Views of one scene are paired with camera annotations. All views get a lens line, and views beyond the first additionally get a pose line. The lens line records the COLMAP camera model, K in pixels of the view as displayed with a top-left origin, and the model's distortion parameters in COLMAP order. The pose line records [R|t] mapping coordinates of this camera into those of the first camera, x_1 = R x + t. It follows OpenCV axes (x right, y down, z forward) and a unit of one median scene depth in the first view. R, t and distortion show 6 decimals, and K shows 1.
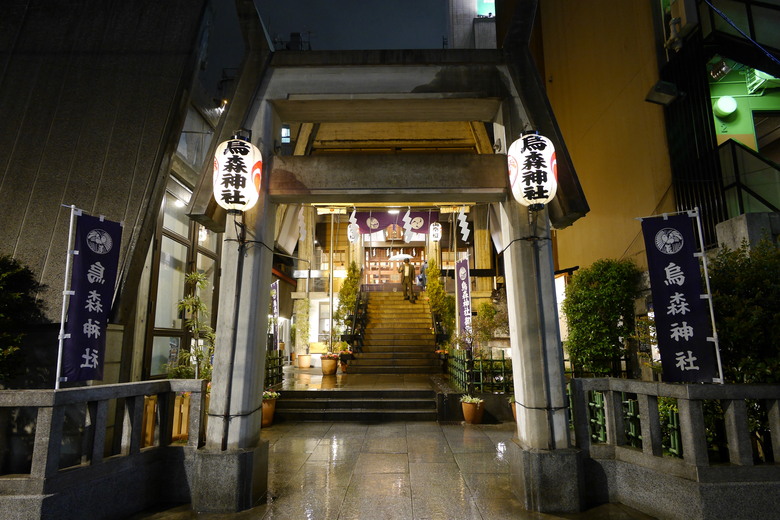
lens RADIAL K [[506.7, 0, 390.0], [0, 506.7, 260.0], [0, 0, 1]] dist [0.000035, 0.000018]
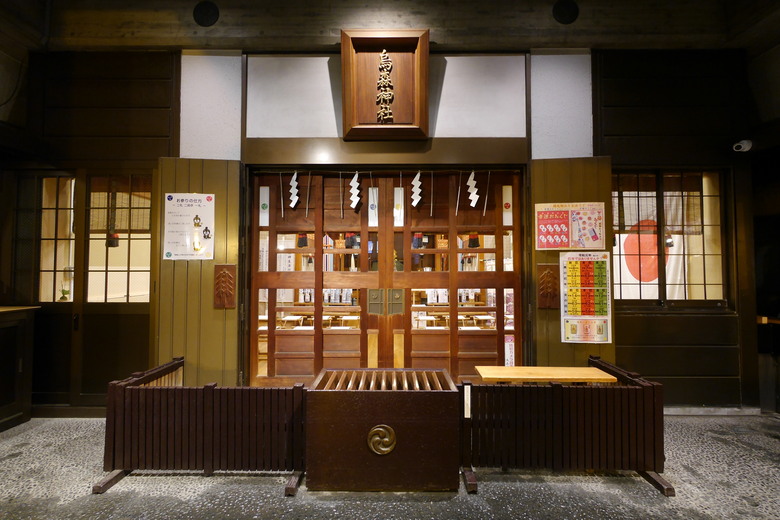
lens RADIAL K [[364.4, 0, 390.0], [0, 364.4, 260.0], [0, 0, 1]] dist [0.001104, 0.000061]
pose [[0.999448, 0.015244, -0.029527, 0.019054], [-0.012329, 0.995257, 0.096499, -0.000087], [0.030858, -0.096081, 0.994895, 0.968158]]
